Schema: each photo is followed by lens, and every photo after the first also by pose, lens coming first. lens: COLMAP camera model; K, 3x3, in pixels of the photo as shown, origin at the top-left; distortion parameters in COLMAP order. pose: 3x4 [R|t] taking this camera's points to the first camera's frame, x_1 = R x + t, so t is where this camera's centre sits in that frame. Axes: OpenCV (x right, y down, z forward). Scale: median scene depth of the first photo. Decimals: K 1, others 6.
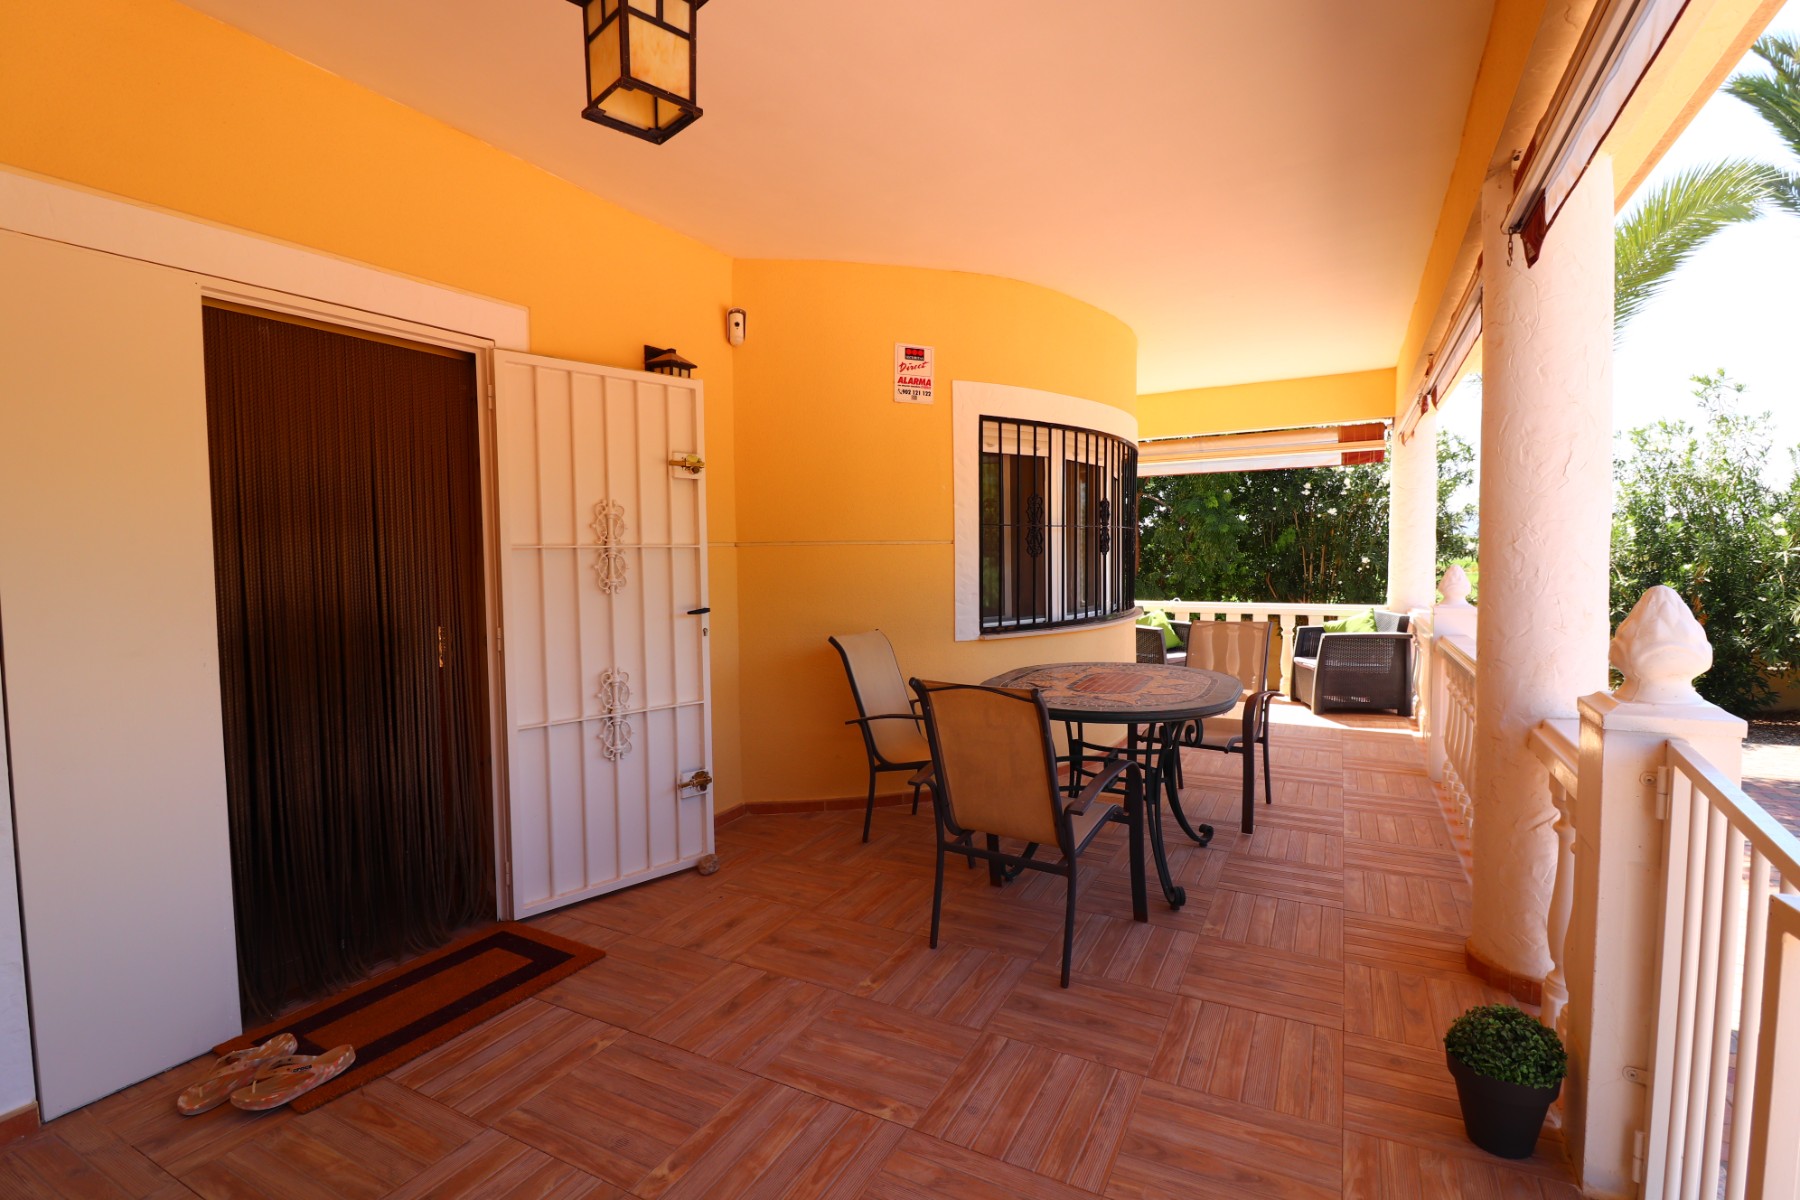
lens RADIAL K [[840.1, 0, 900.0], [0, 840.1, 600.0], [0, 0, 1]] dist [-0.002894, -0.013174]
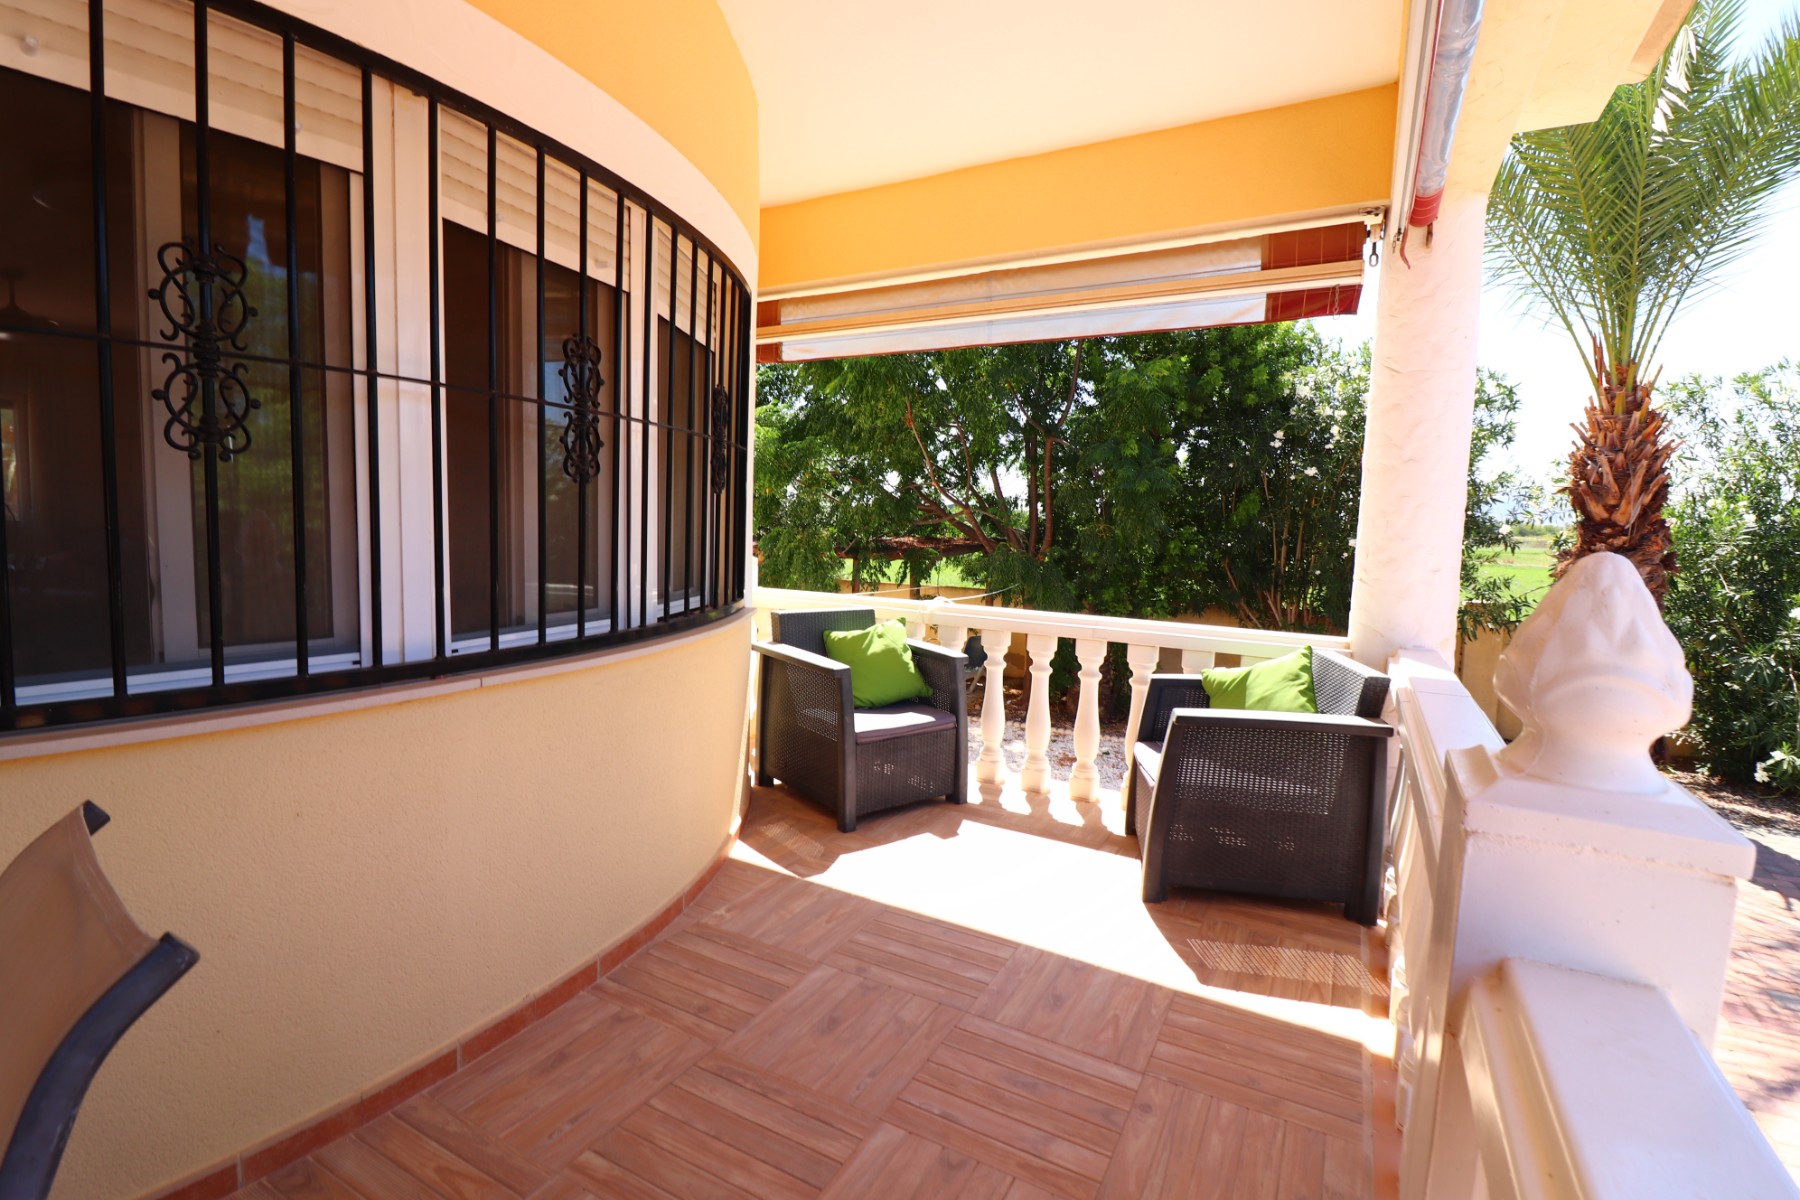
lens RADIAL K [[840.1, 0, 900.0], [0, 840.1, 600.0], [0, 0, 1]] dist [-0.002894, -0.013174]
pose [[0.998953, 0.045121, -0.007547, 0.343708], [-0.044758, 0.998079, 0.042841, -0.024210], [0.009466, -0.042458, 0.999053, 0.547816]]
